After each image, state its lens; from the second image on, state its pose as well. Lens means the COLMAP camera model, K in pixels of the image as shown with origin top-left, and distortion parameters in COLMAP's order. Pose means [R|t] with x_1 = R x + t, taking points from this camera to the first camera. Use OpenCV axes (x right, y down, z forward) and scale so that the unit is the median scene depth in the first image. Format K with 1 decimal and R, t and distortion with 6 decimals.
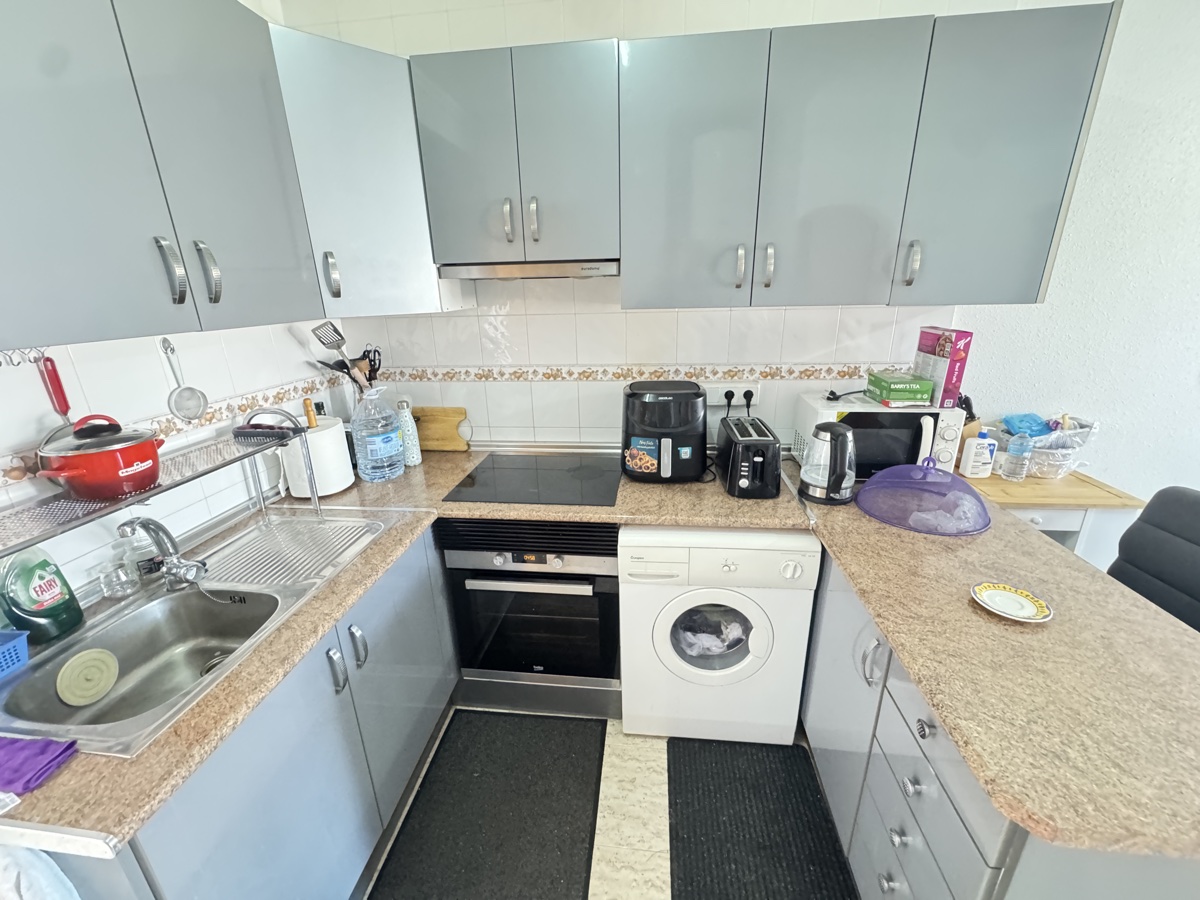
lens RADIAL K [[477.5, 0, 600.0], [0, 477.5, 450.0], [0, 0, 1]] dist [-0.004694, 0.000591]
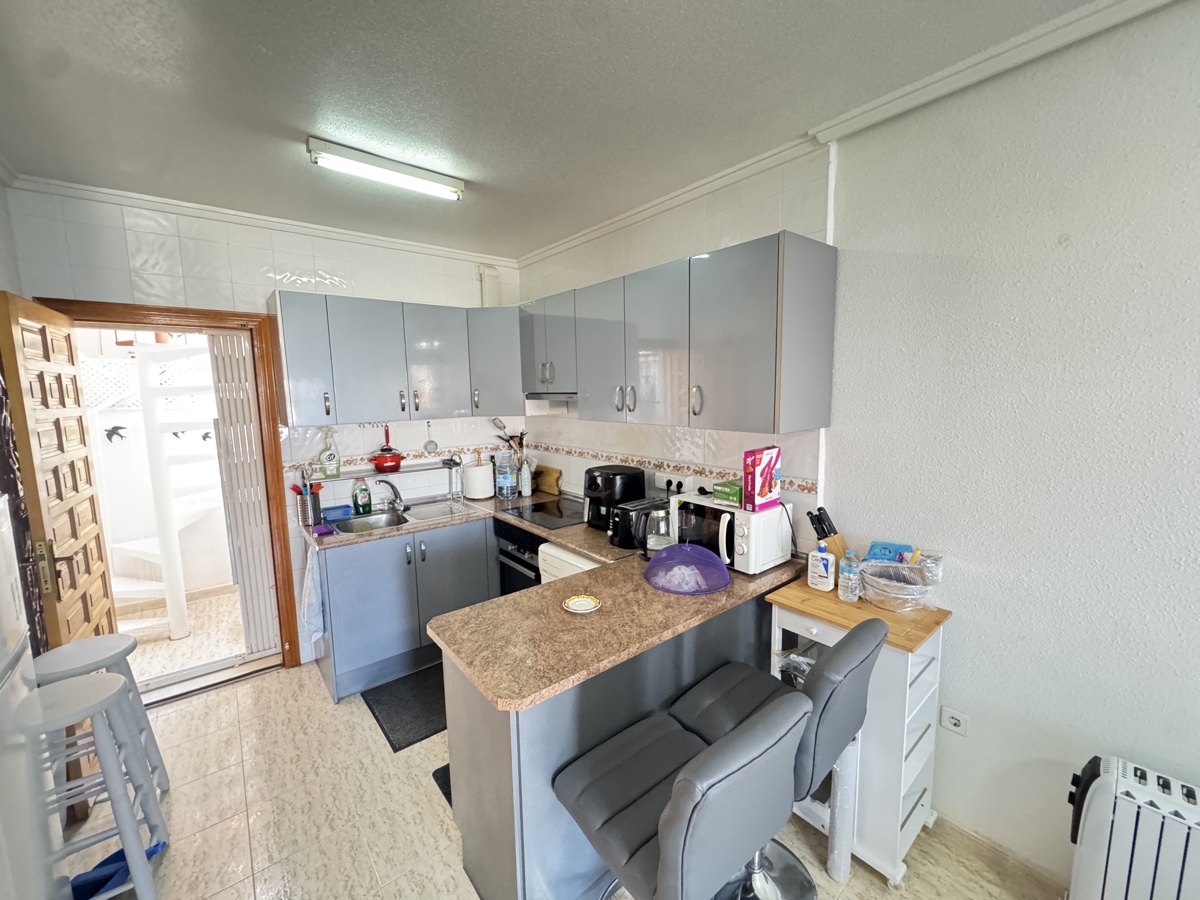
lens RADIAL K [[477.5, 0, 600.0], [0, 477.5, 450.0], [0, 0, 1]] dist [-0.004694, 0.000591]
pose [[0.718178, 0.099371, -0.688728, 1.276767], [-0.224153, 0.970031, -0.093781, -0.038736], [0.658768, 0.221732, 0.718929, -0.177723]]
